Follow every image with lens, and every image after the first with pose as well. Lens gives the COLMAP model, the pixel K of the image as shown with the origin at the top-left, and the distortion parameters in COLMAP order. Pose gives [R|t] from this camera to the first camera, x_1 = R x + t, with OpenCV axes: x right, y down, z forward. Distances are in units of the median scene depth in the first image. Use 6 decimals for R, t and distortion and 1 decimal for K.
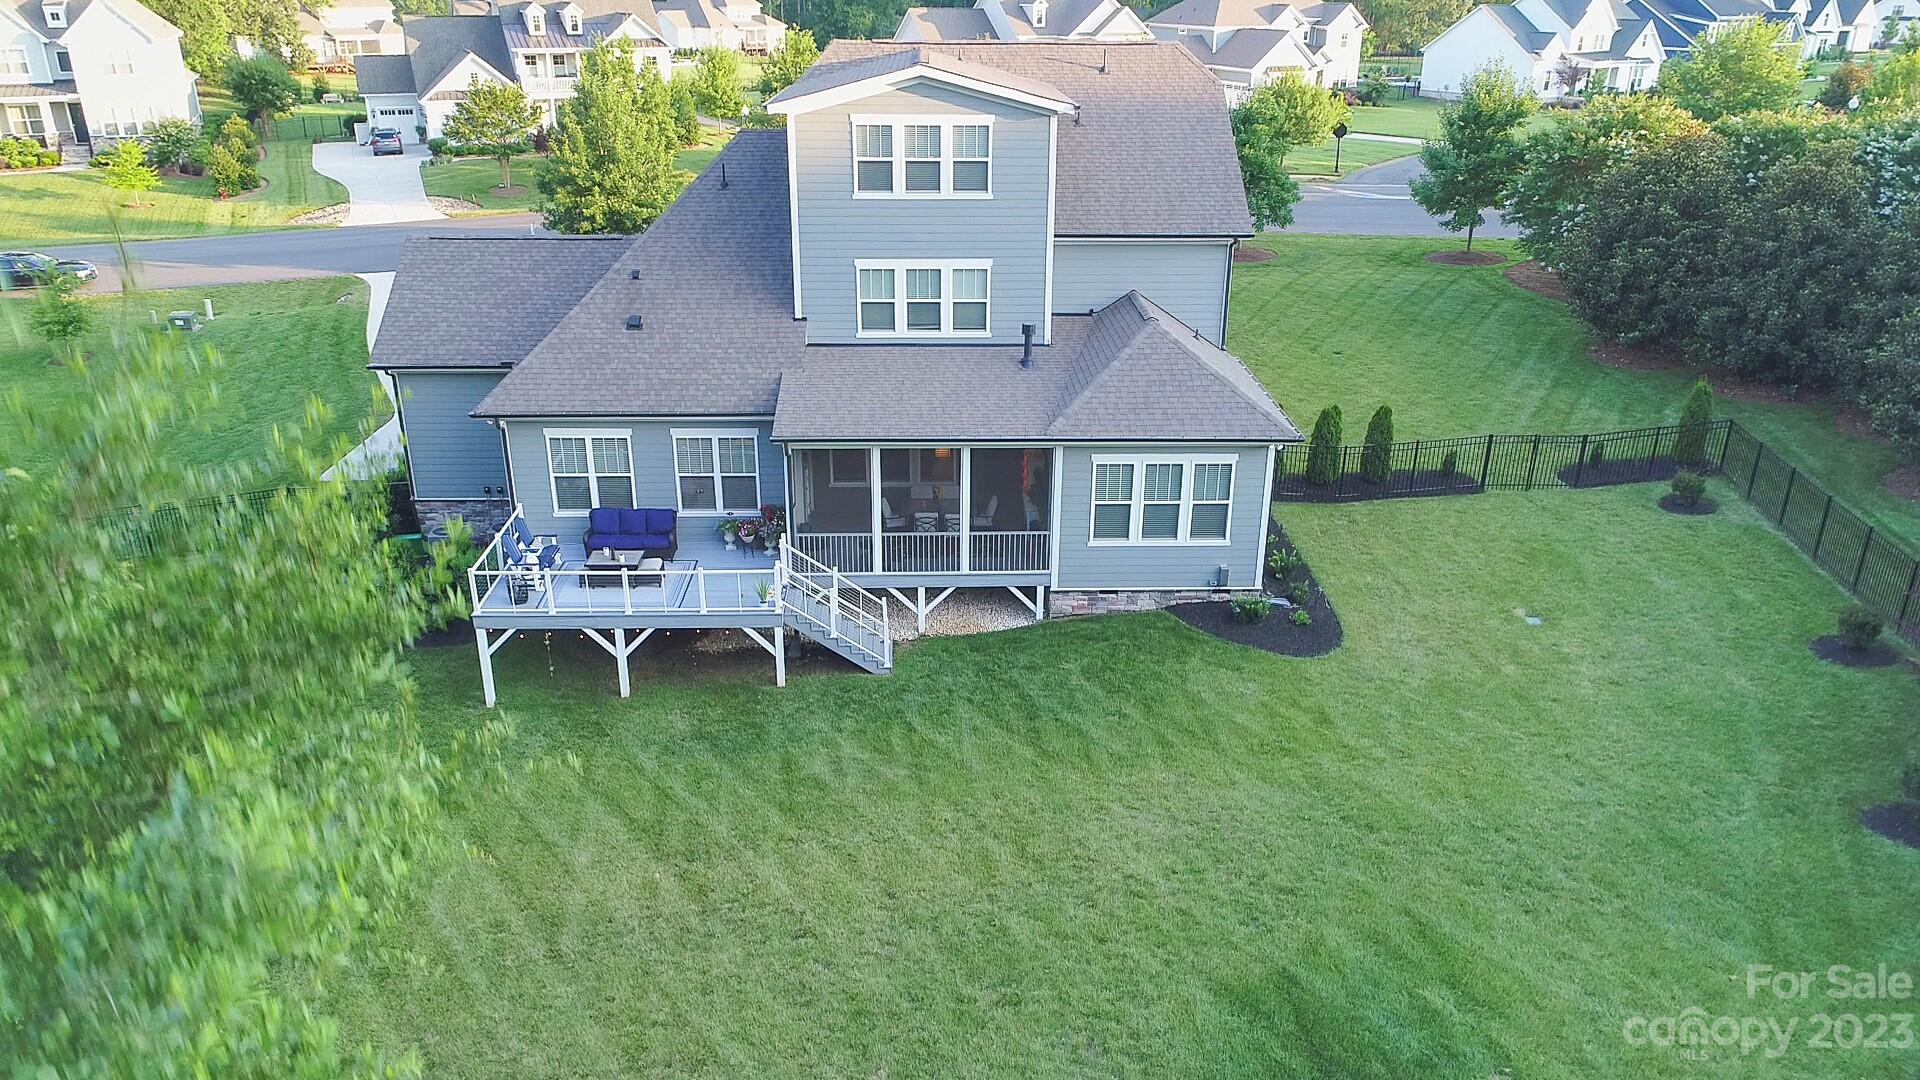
lens RADIAL K [[1334.5, 0, 960.0], [0, 1334.5, 540.0], [0, 0, 1]] dist [-0.000700, 0.000424]
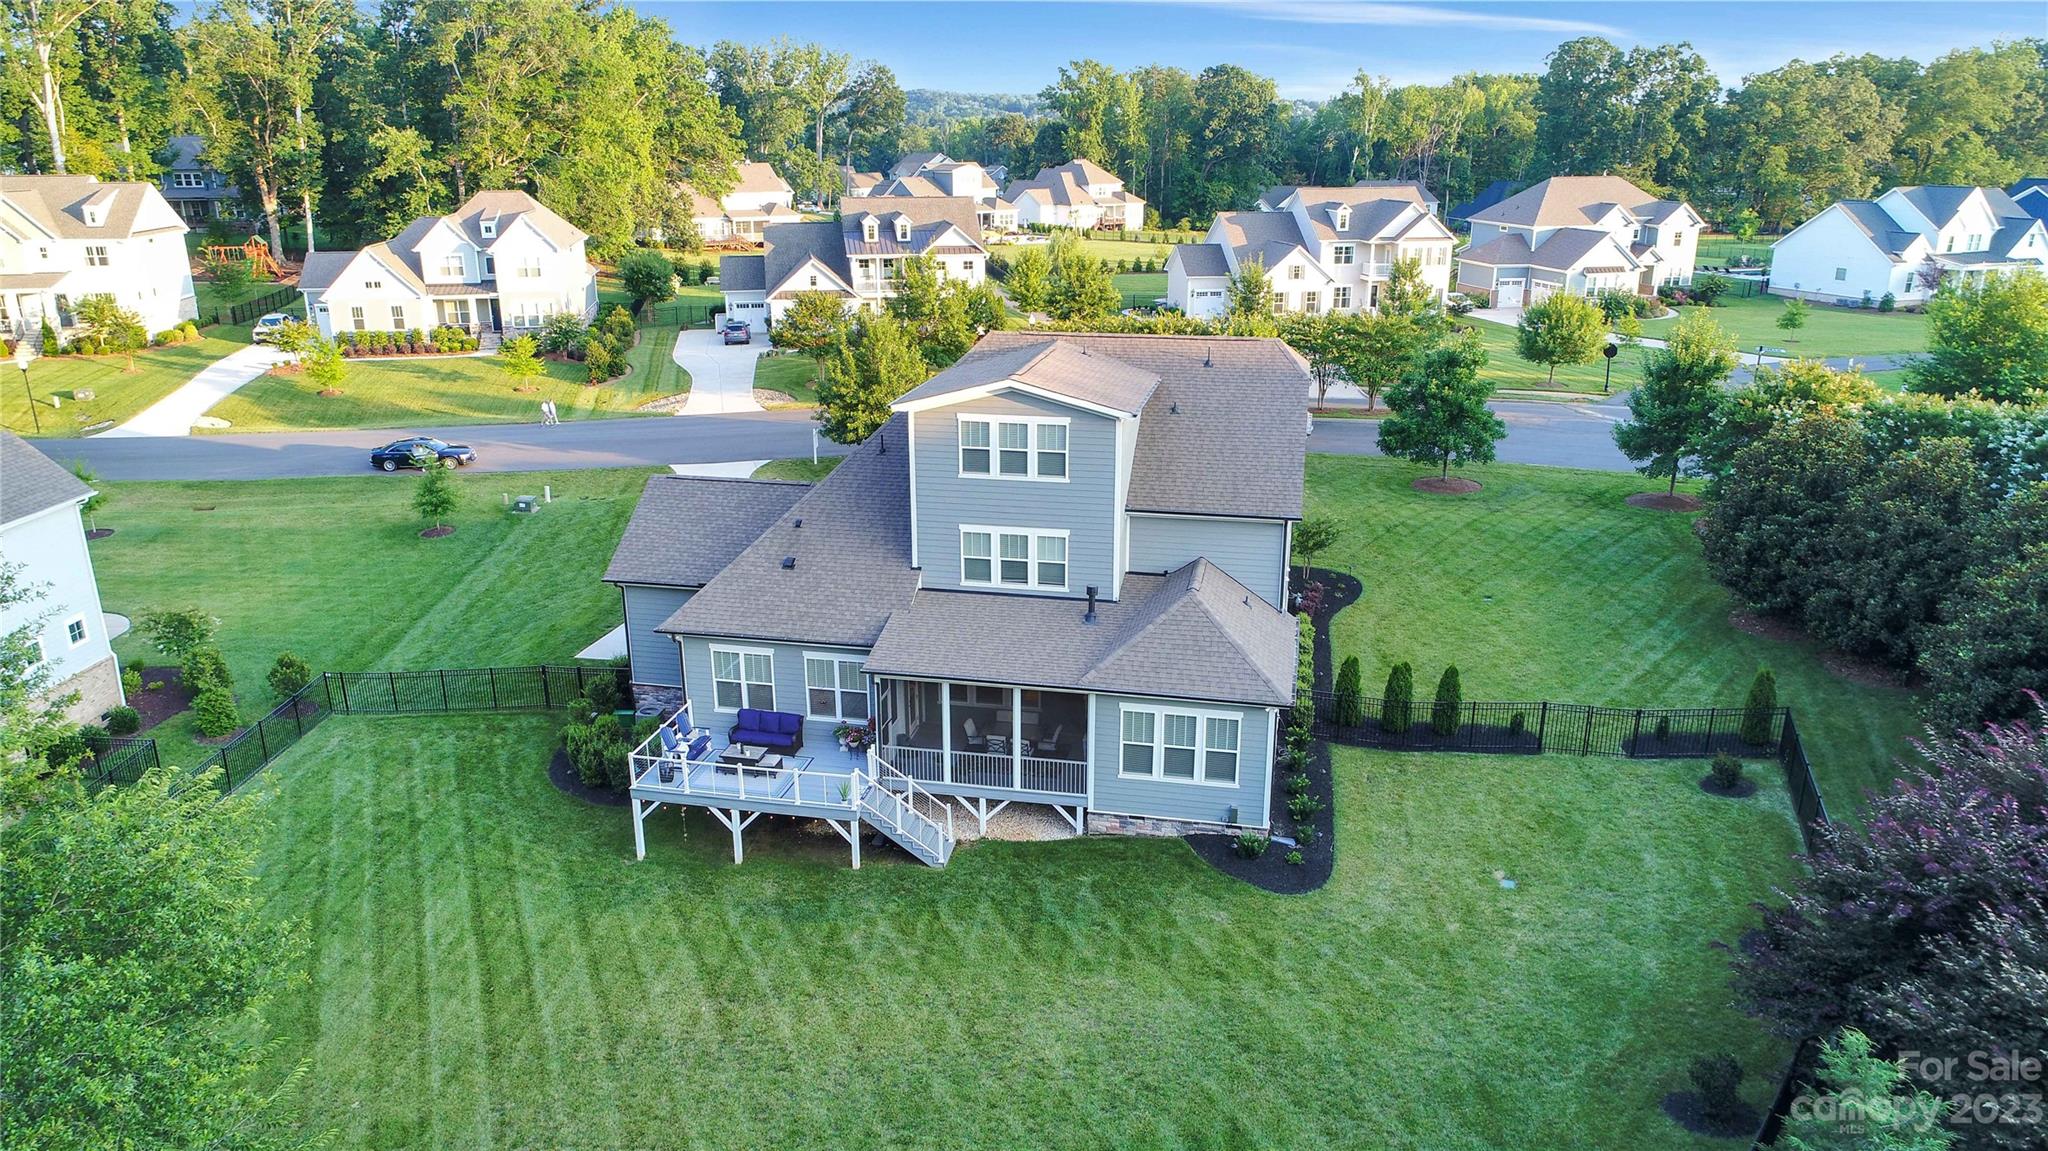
lens RADIAL K [[1364.8, 0, 1024.0], [0, 1364.8, 575.5], [0, 0, 1]] dist [0.001828, -0.002537]
pose [[0.972819, 0.063345, -0.222735, 0.268183], [-0.081817, 0.993844, -0.074699, -0.075235], [0.216632, 0.090892, 0.972013, -0.212733]]
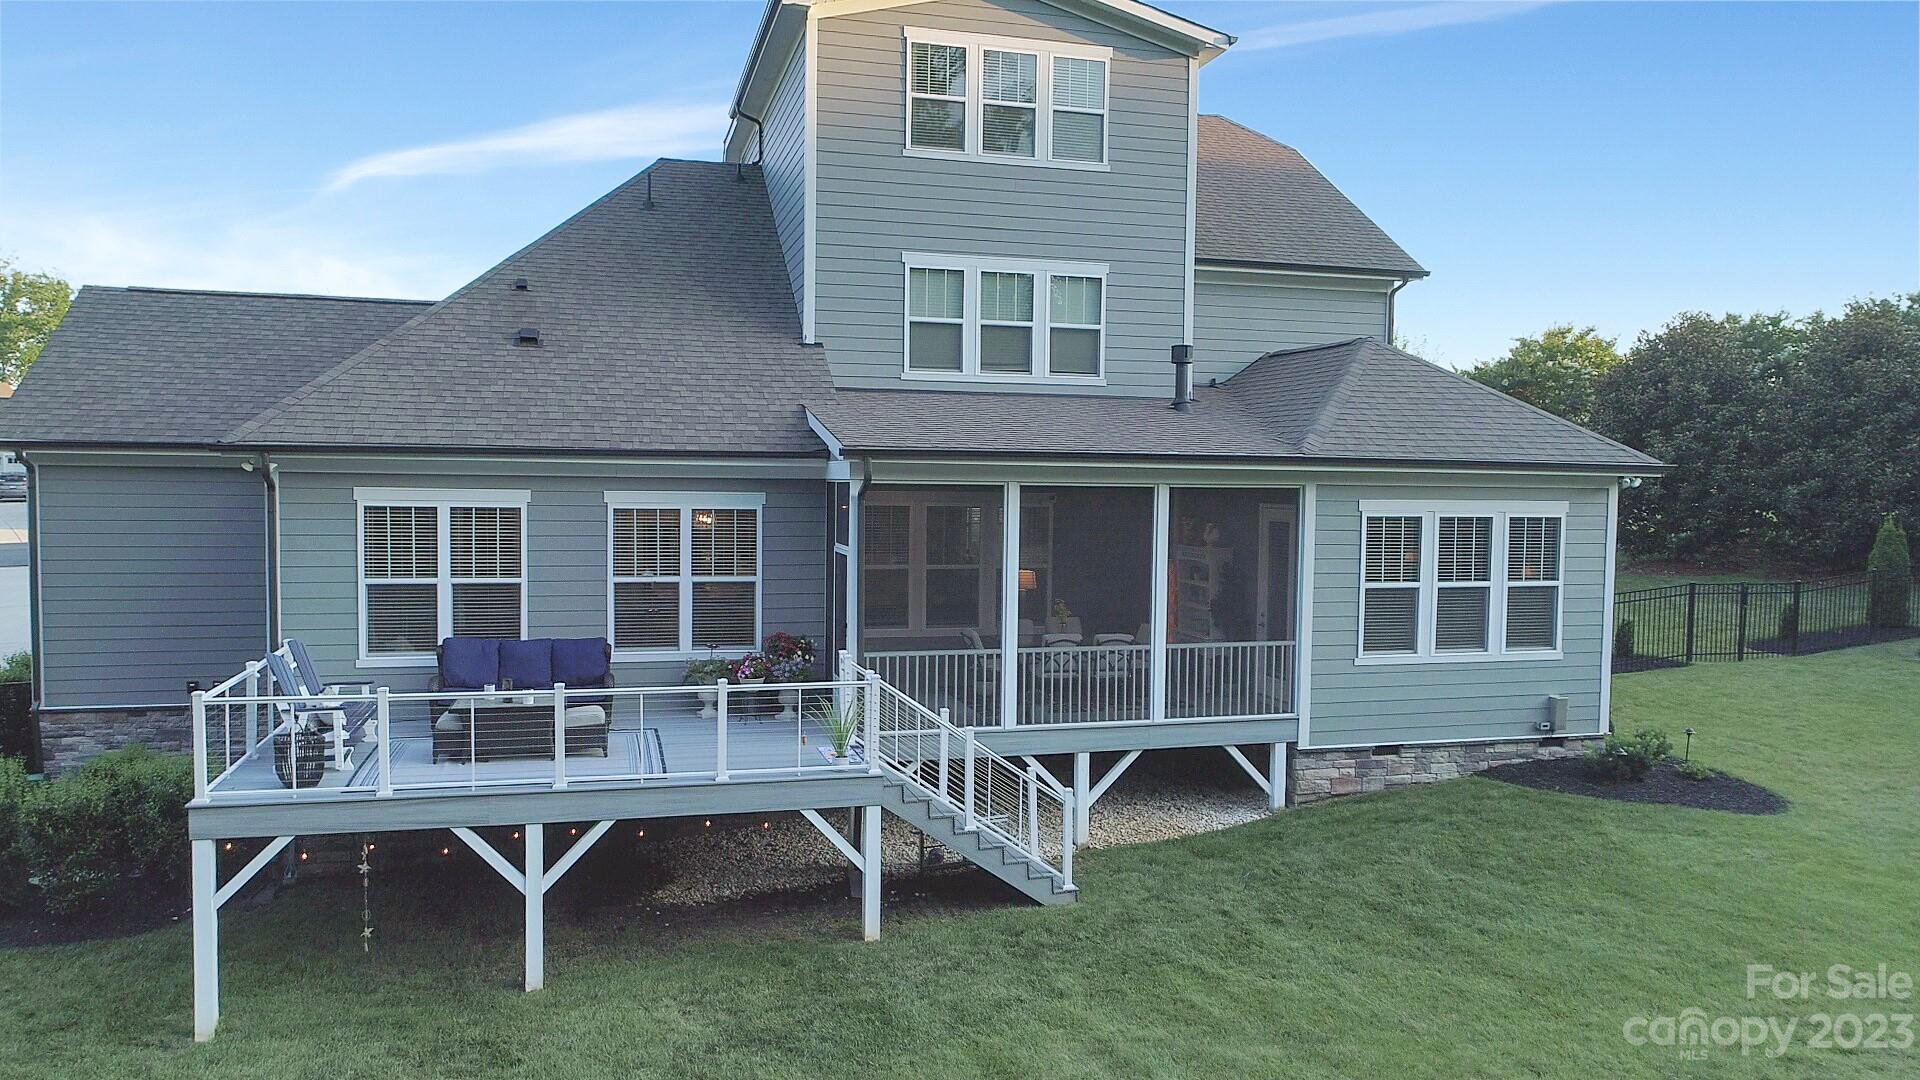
lens RADIAL K [[1334.5, 0, 960.0], [0, 1334.5, 540.0], [0, 0, 1]] dist [-0.000700, 0.000424]
pose [[0.972003, -0.005472, 0.234903, -0.204367], [0.084548, 0.940909, -0.327935, 0.127055], [-0.219228, 0.338614, 0.915030, 0.475520]]
